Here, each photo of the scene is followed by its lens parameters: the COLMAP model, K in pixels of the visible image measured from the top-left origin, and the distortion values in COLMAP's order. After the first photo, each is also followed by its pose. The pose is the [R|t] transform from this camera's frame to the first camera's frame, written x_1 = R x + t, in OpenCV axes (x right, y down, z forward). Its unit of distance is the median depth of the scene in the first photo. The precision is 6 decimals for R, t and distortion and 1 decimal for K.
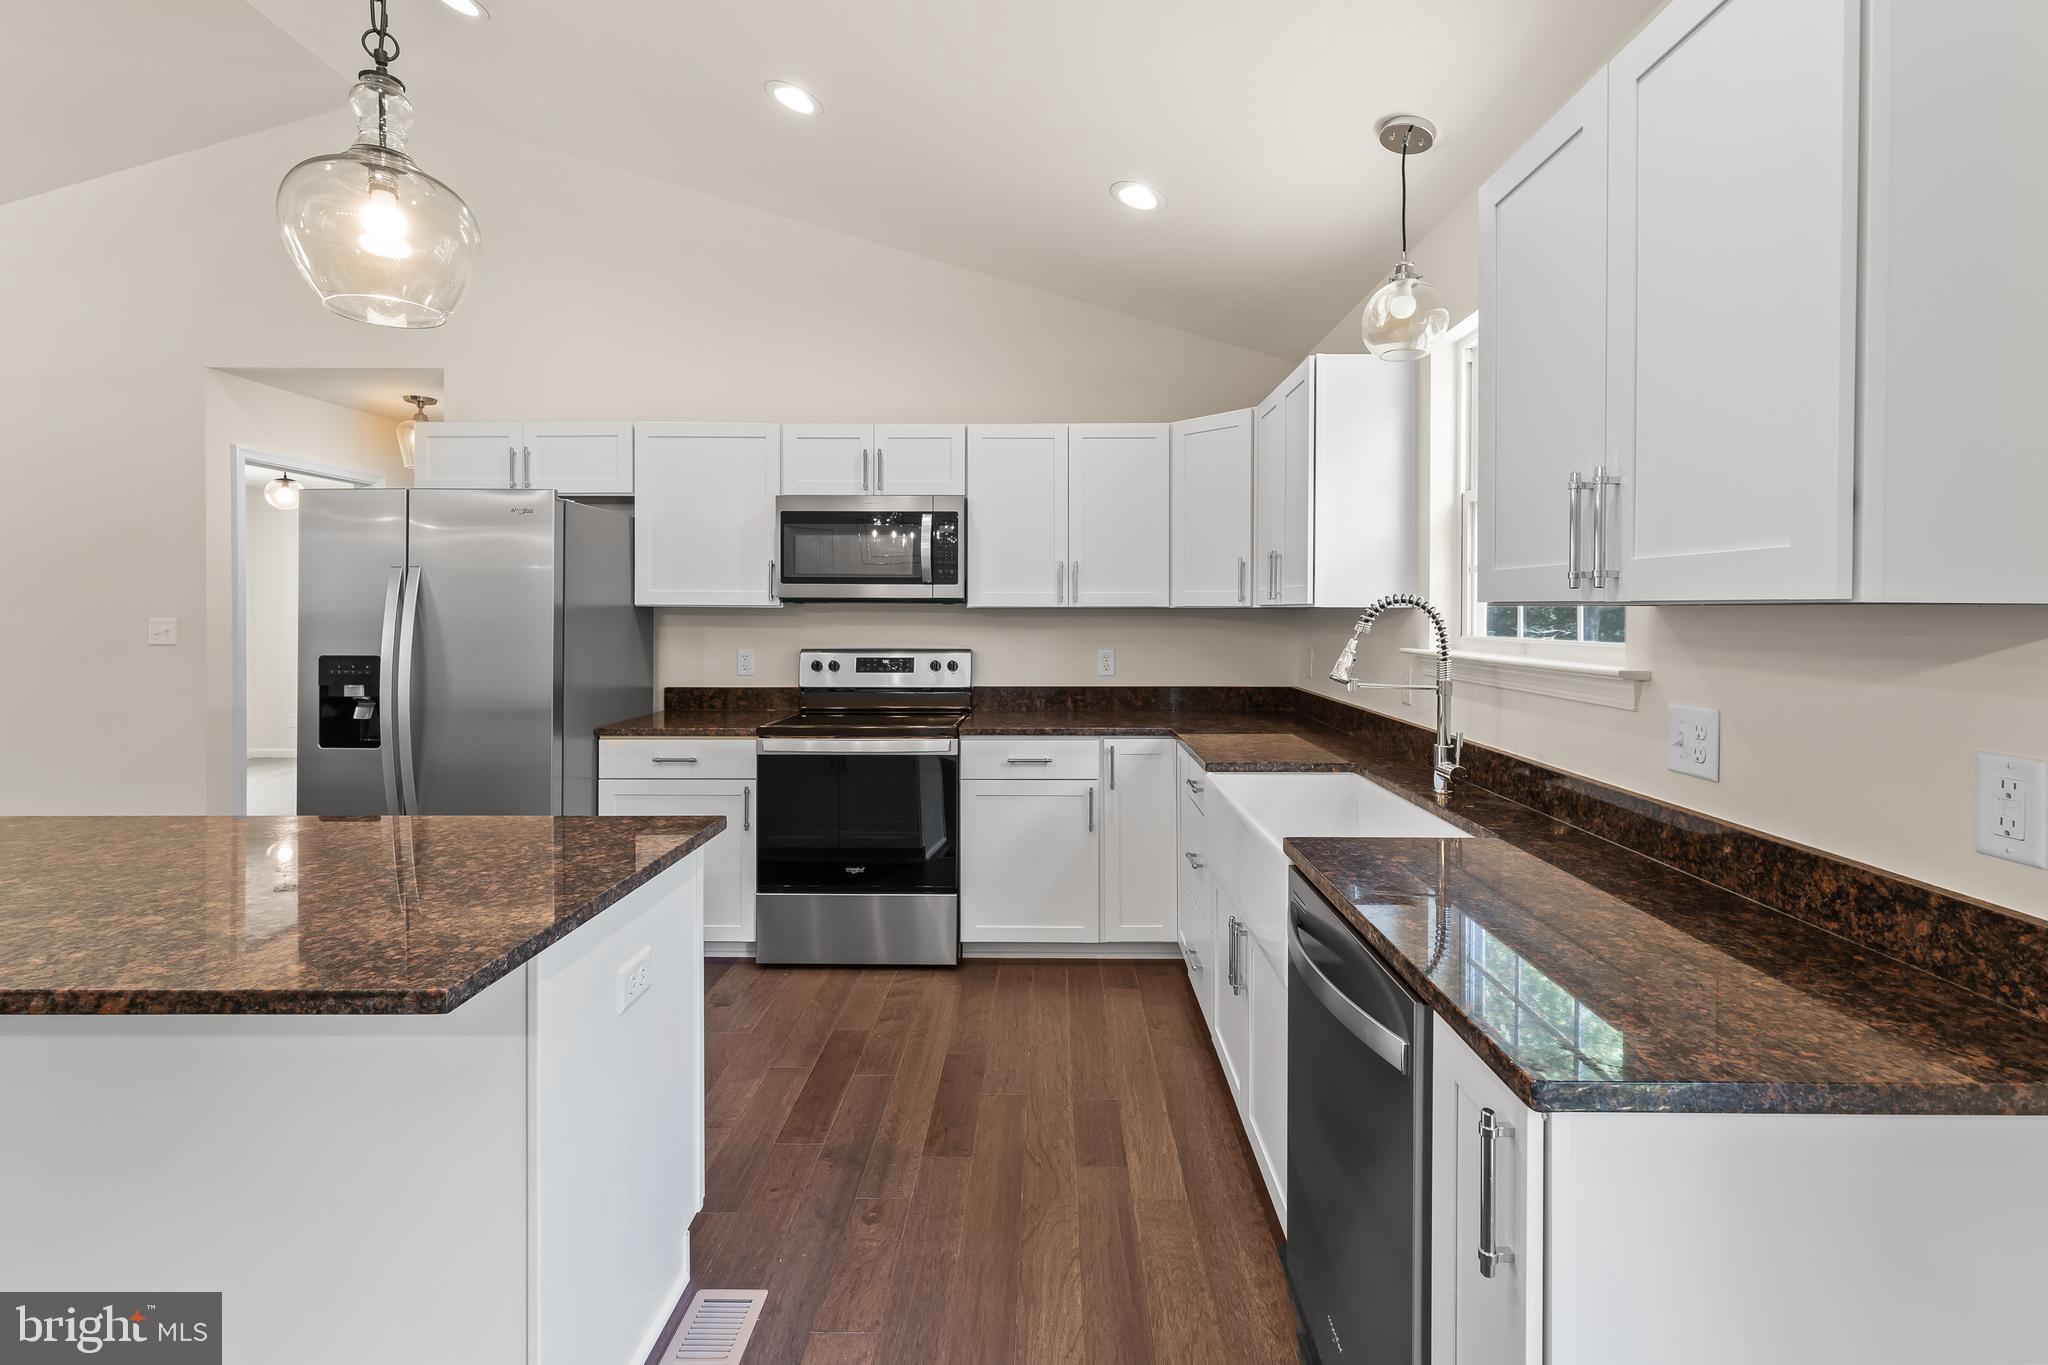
lens RADIAL K [[891.3, 0, 1041.2], [0, 891.3, 623.0], [0, 0, 1]] dist [-0.000140, -0.000074]
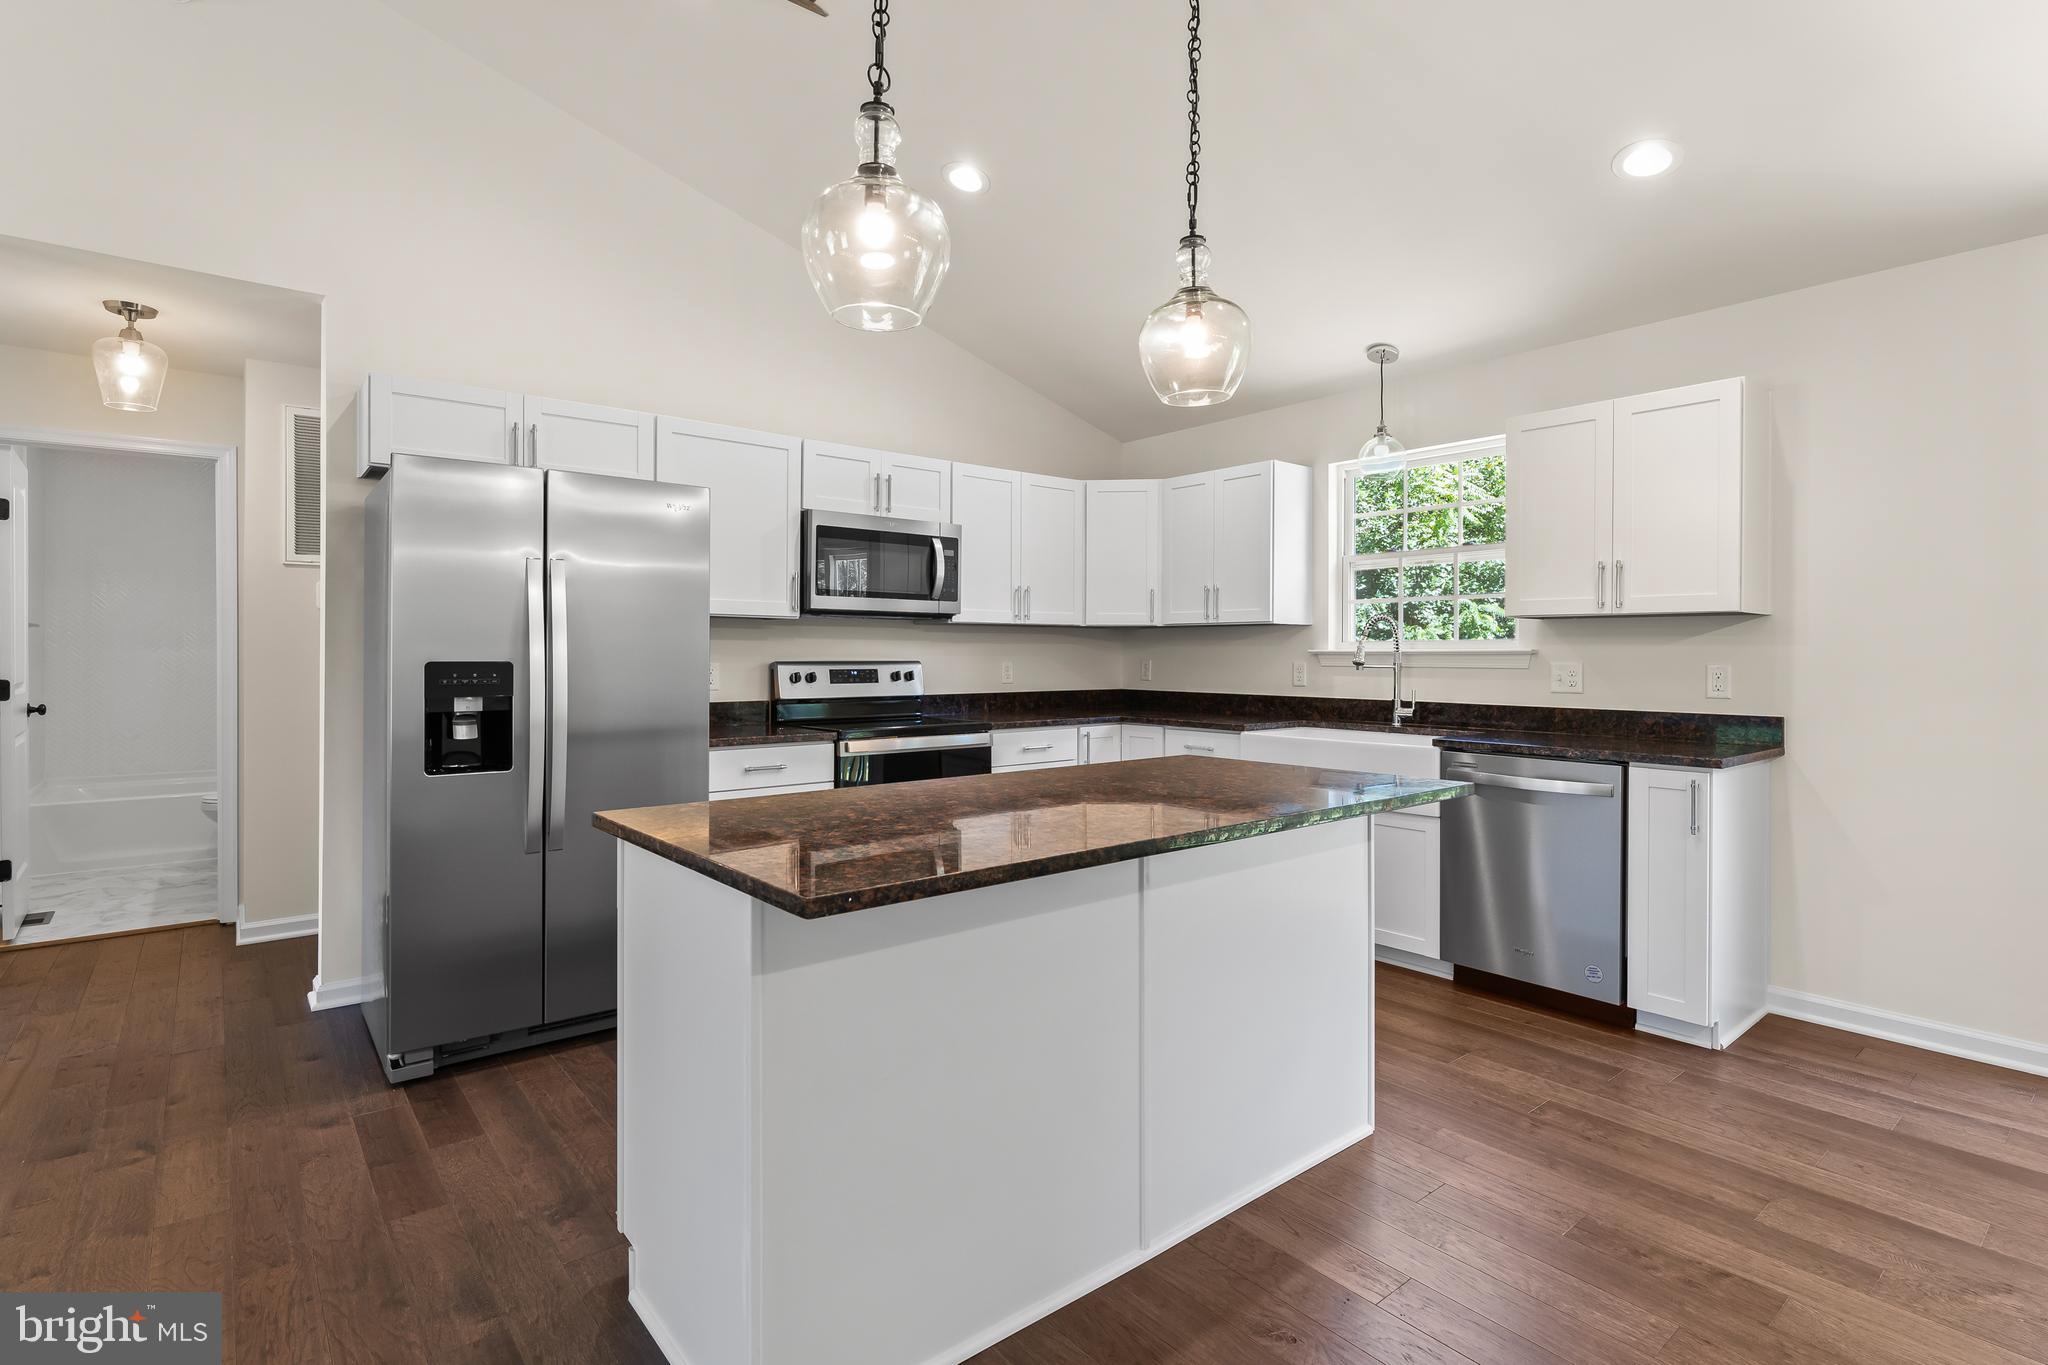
lens RADIAL K [[991.5, 0, 1023.9], [0, 991.5, 654.8], [0, 0, 1]] dist [-0.001508, -0.000188]
pose [[0.771118, -0.000104, 0.636693, -0.843757], [0.006398, 0.999951, -0.007586, 0.035268], [-0.636661, 0.009923, 0.771080, -0.035258]]
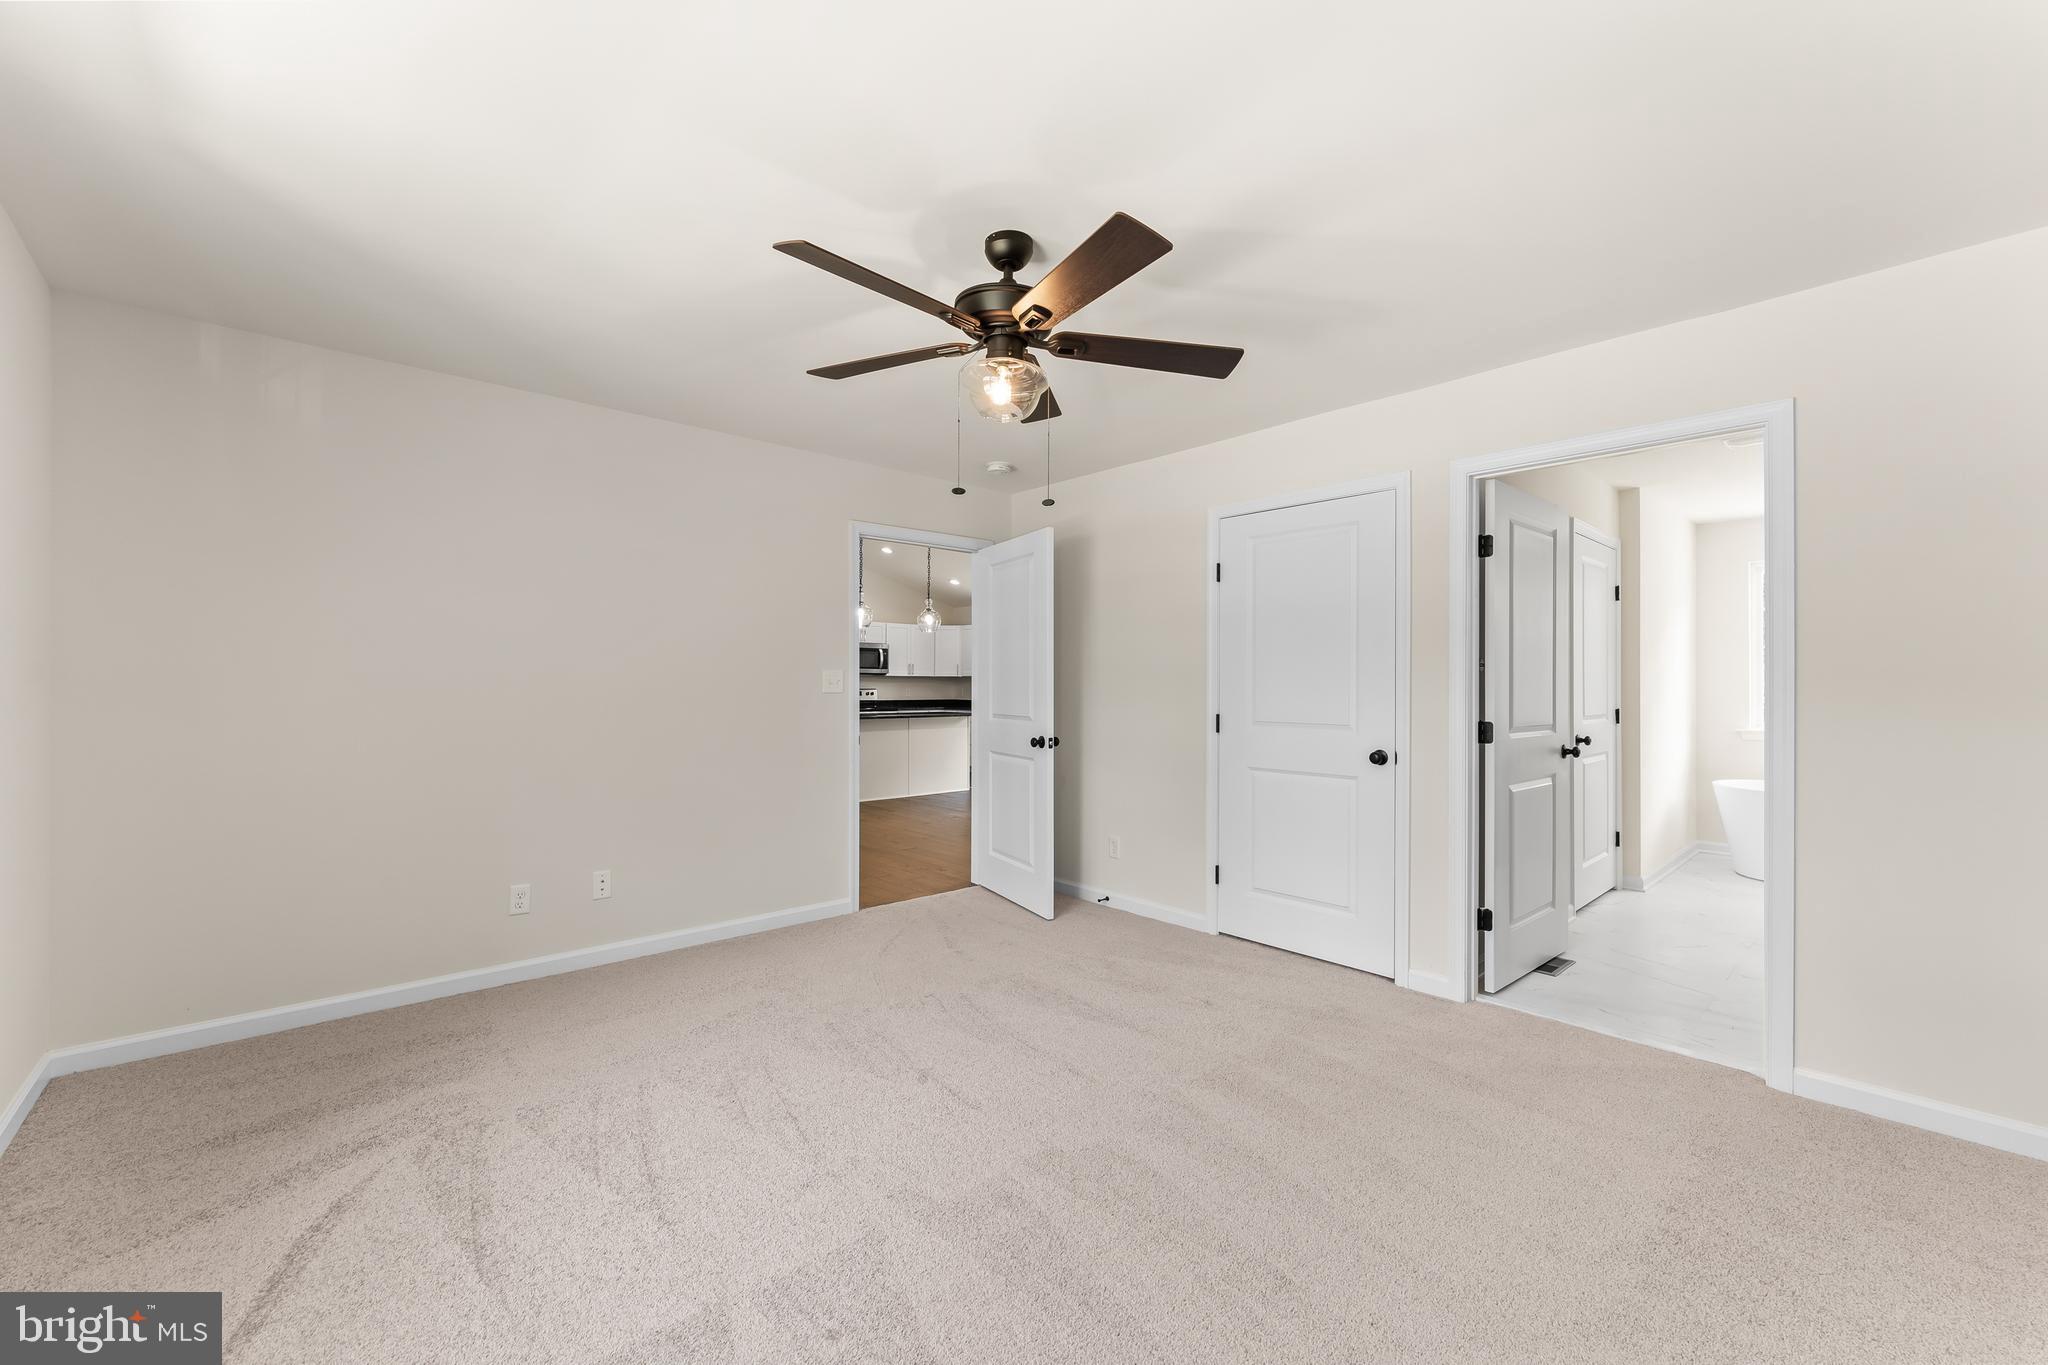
lens RADIAL K [[823.2, 0, 1025.6], [0, 823.2, 675.5], [0, 0, 1]] dist [0.000776, -0.000690]
pose [[0.736975, 0.009096, 0.675859, -1.890334], [0.003323, 0.999849, -0.017081, 0.037195], [-0.675912, 0.014834, 0.736833, -1.759072]]
